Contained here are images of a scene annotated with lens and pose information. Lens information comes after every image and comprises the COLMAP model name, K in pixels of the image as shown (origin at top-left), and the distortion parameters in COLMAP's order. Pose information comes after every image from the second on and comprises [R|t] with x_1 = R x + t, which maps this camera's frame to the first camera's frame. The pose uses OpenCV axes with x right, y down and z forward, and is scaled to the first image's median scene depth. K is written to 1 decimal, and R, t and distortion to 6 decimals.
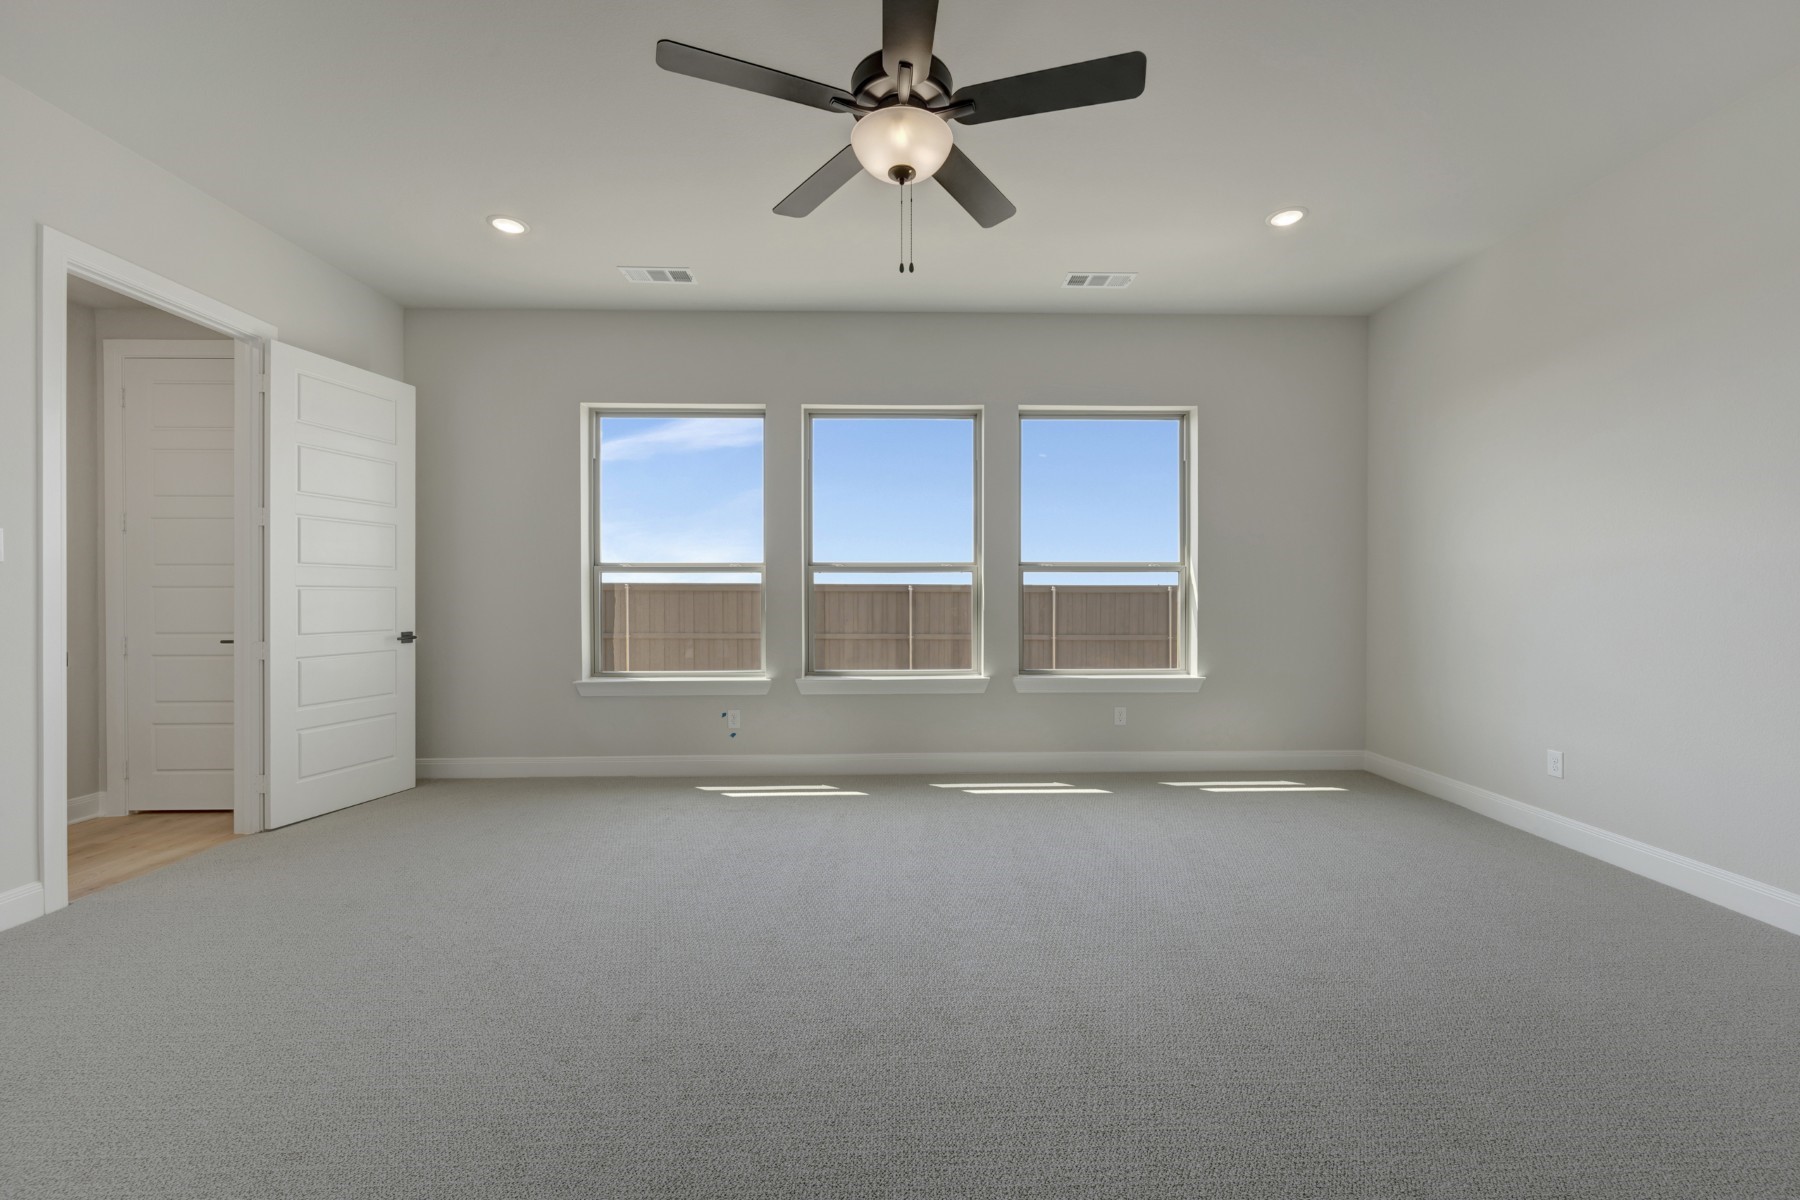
lens RADIAL K [[715.5, 0, 854.8], [0, 715.5, 601.2], [0, 0, 1]] dist [-0.000759, 0.000413]
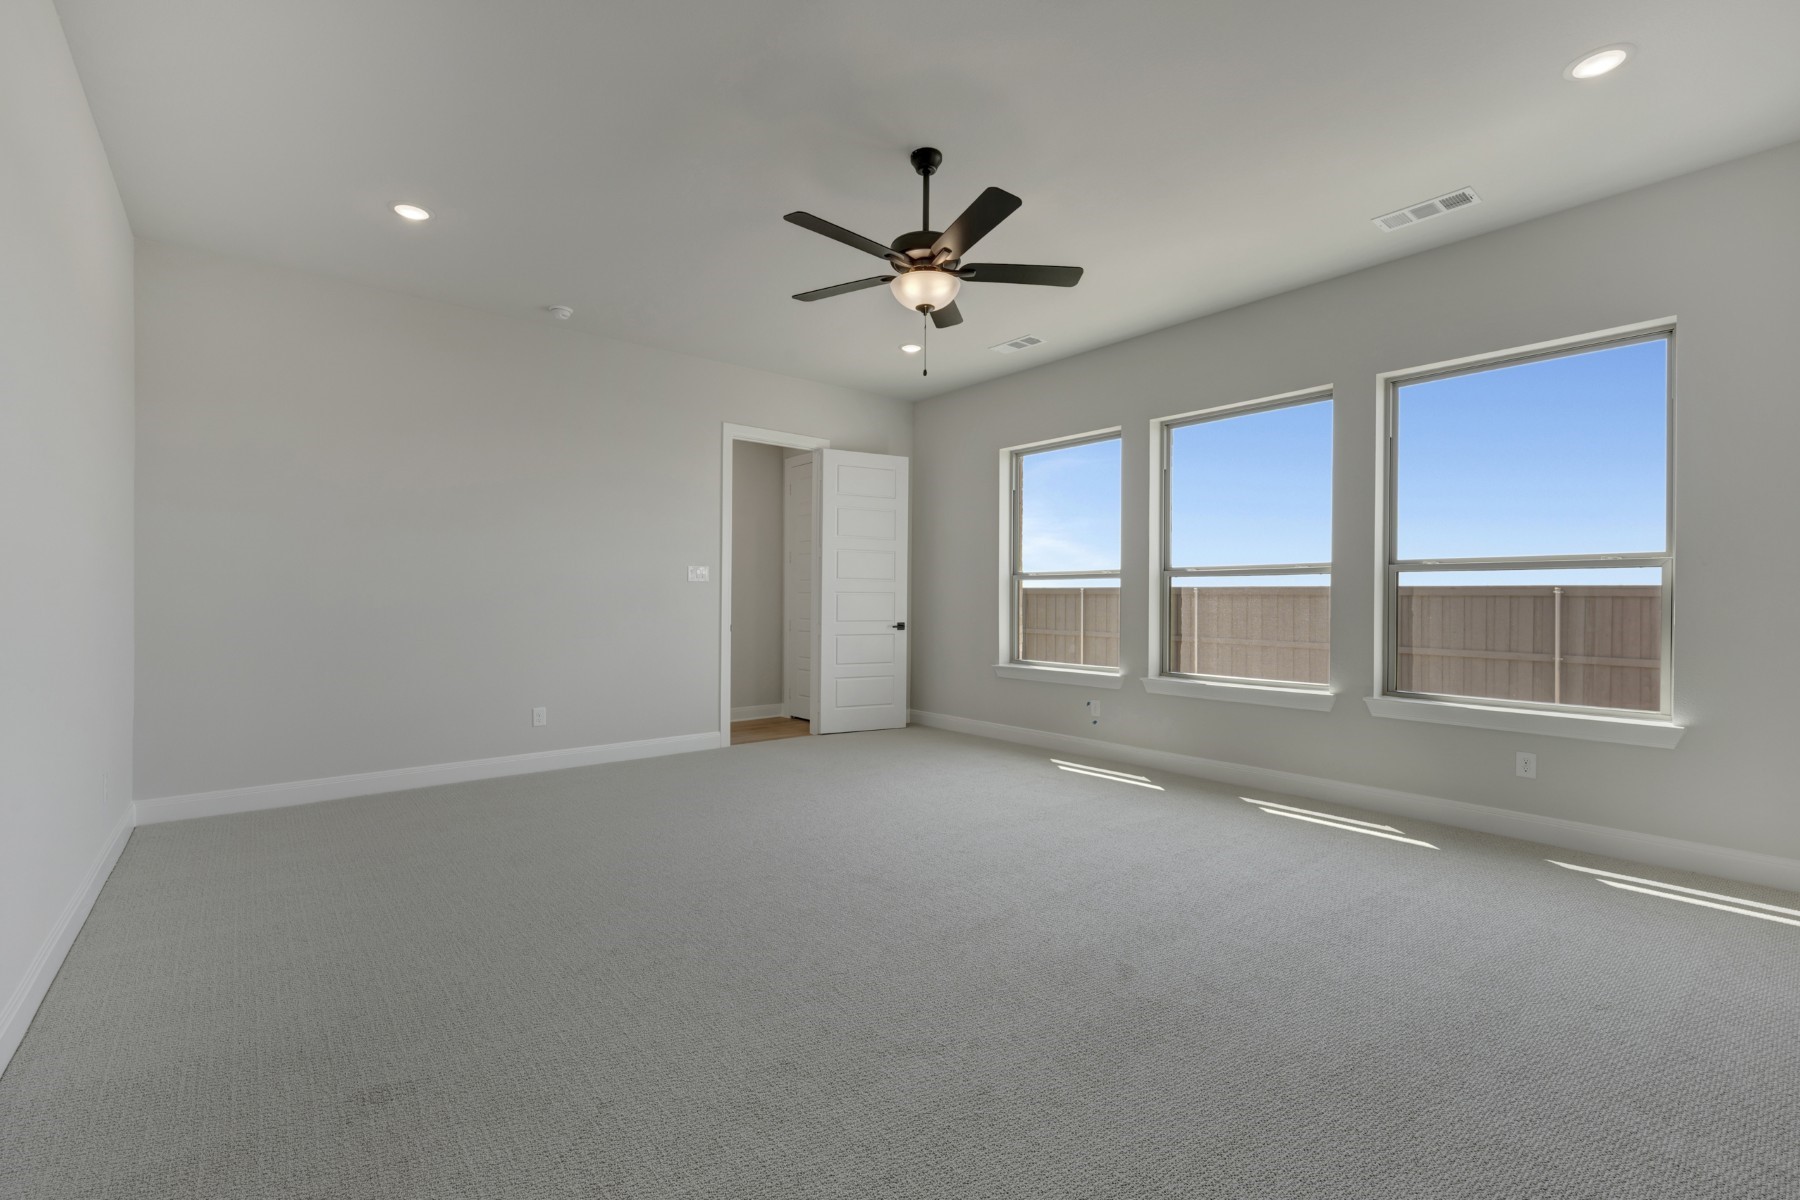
lens RADIAL K [[775.5, 0, 927.6], [0, 775.5, 597.5], [0, 0, 1]] dist [-0.000268, 0.001027]
pose [[0.629917, 0.002146, -0.776659, 0.484408], [-0.010634, 0.999926, -0.005862, -0.000083], [0.776589, 0.011951, 0.629894, 0.014898]]
